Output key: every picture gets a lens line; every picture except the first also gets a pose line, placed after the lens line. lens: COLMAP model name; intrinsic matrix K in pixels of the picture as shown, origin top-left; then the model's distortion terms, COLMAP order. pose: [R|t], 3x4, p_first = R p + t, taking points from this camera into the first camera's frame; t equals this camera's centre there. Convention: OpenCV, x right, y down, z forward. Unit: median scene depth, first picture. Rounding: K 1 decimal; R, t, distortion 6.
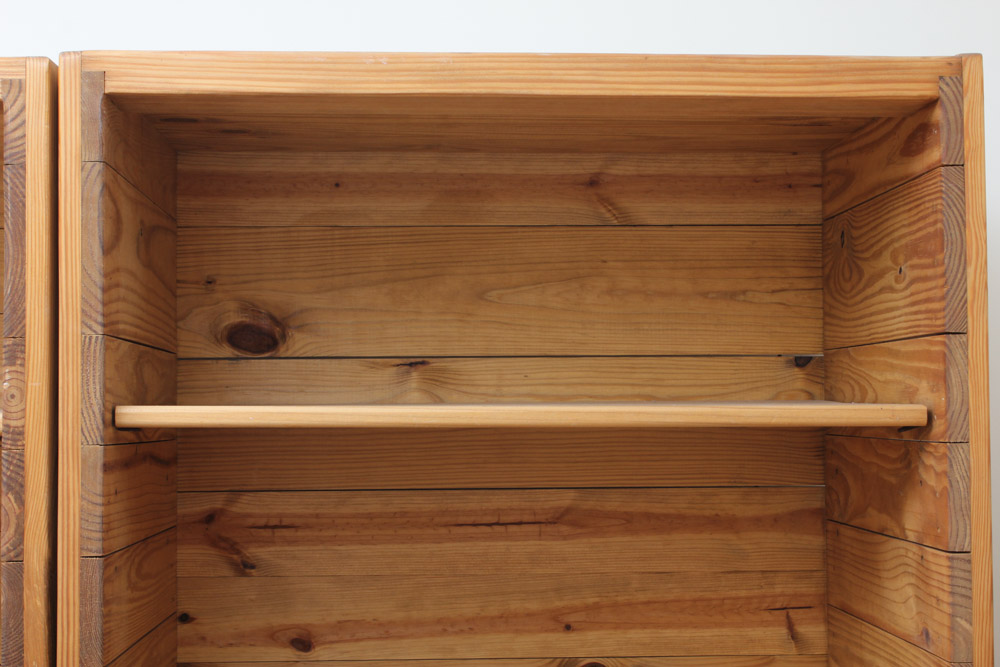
lens RADIAL K [[1820.4, 0, 500.0], [0, 1820.4, 333.5], [0, 0, 1]] dist [-0.028674, -0.031937]
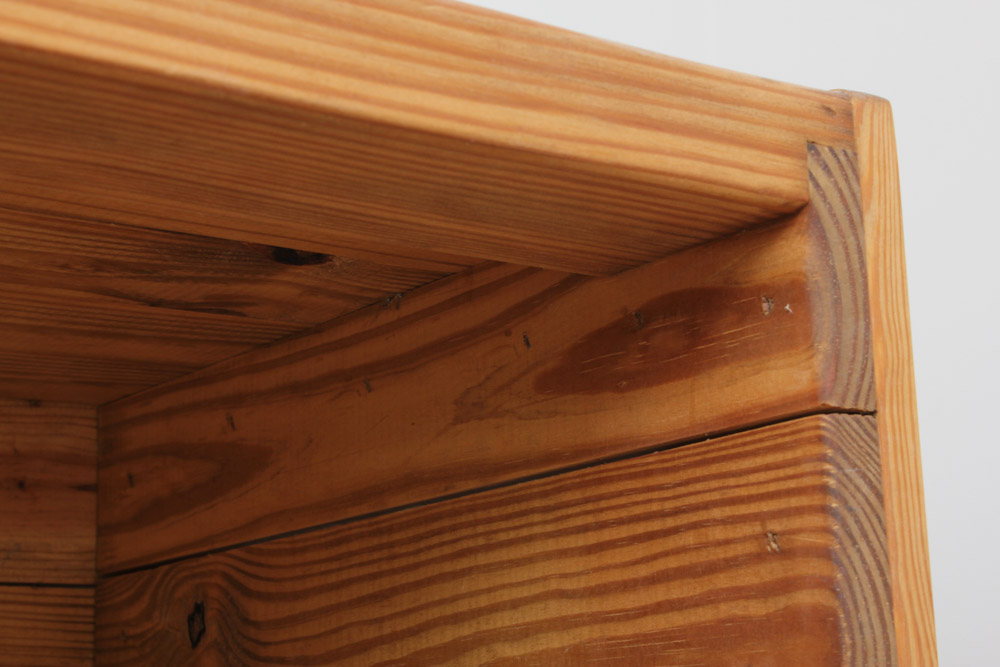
lens RADIAL K [[2191.0, 0, 500.0], [0, 2191.0, 333.5], [0, 0, 1]] dist [0.020070, 0.057675]
pose [[0.839737, 0.103449, 0.533047, -0.012812], [-0.004479, 0.982970, -0.183710, -0.033924], [-0.542974, 0.151880, 0.825900, 0.703603]]
